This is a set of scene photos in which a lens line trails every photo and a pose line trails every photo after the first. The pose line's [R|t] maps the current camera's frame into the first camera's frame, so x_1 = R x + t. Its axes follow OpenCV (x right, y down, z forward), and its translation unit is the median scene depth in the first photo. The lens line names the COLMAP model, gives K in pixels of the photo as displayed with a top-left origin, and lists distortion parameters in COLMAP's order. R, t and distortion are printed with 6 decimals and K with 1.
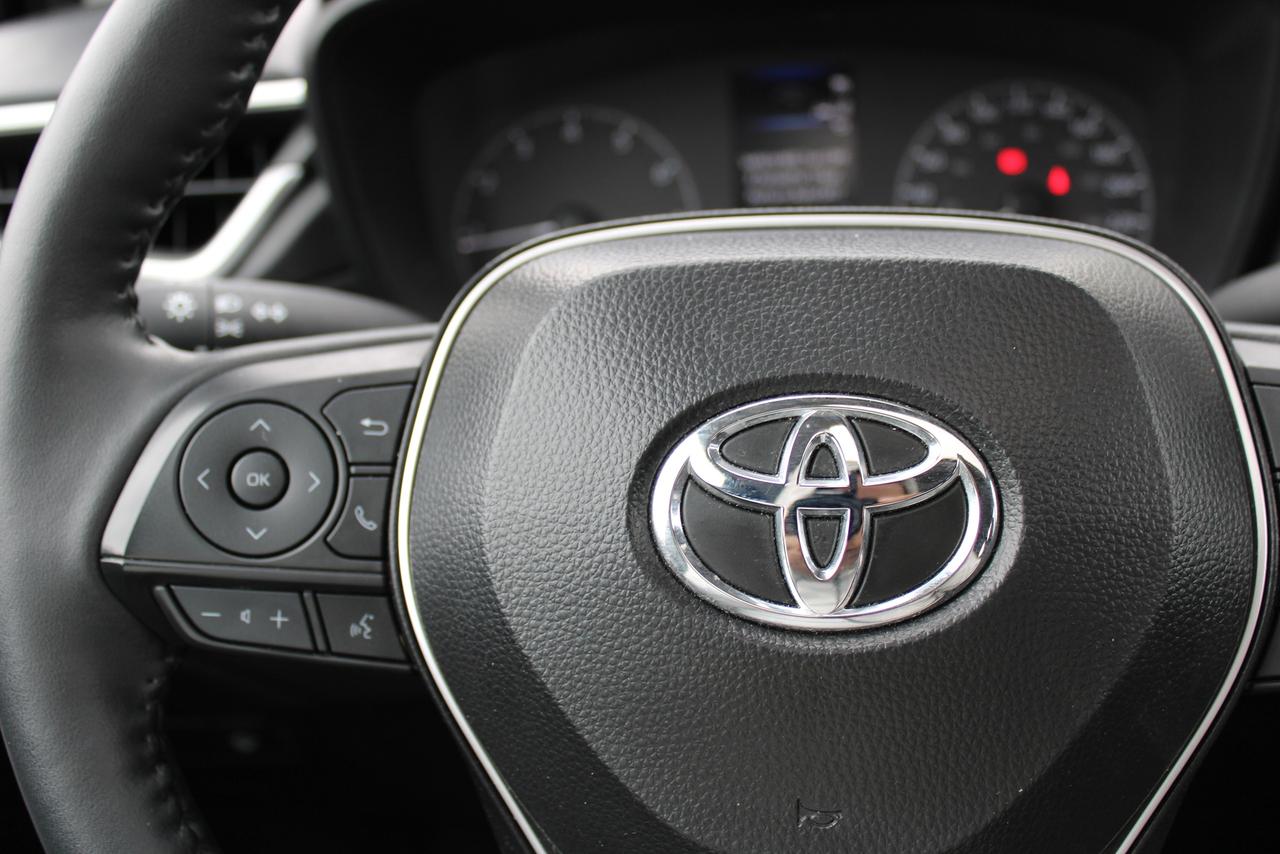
lens RADIAL K [[1449.1, 0, 641.6], [0, 1449.1, 462.3], [0, 0, 1]] dist [-0.108816, 0.162293]
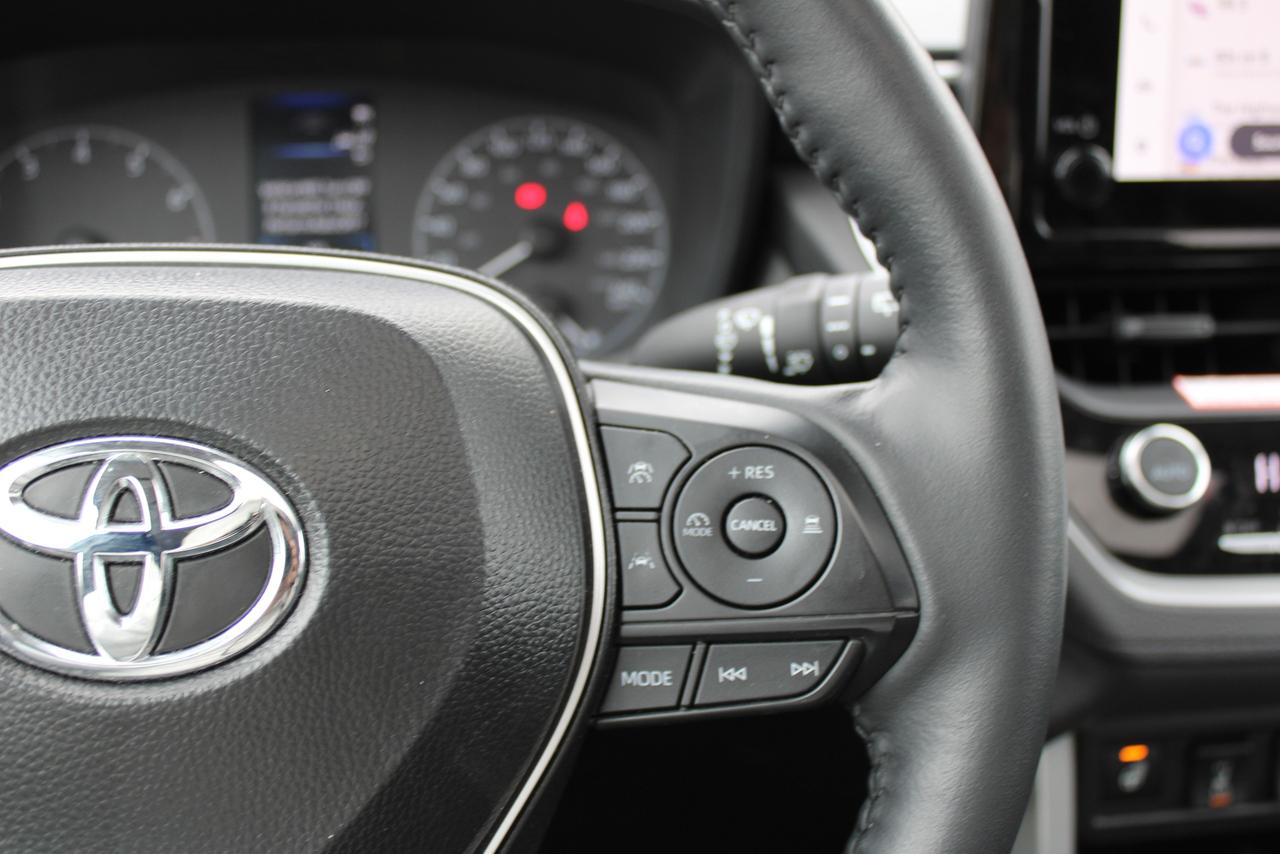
lens RADIAL K [[1449.1, 0, 641.6], [0, 1449.1, 462.3], [0, 0, 1]] dist [-0.108816, 0.162293]
pose [[0.978502, -0.001508, 0.206233, 0.260809], [0.004654, 0.999880, -0.014769, -0.013781], [-0.206186, 0.015411, 0.978391, -0.019200]]
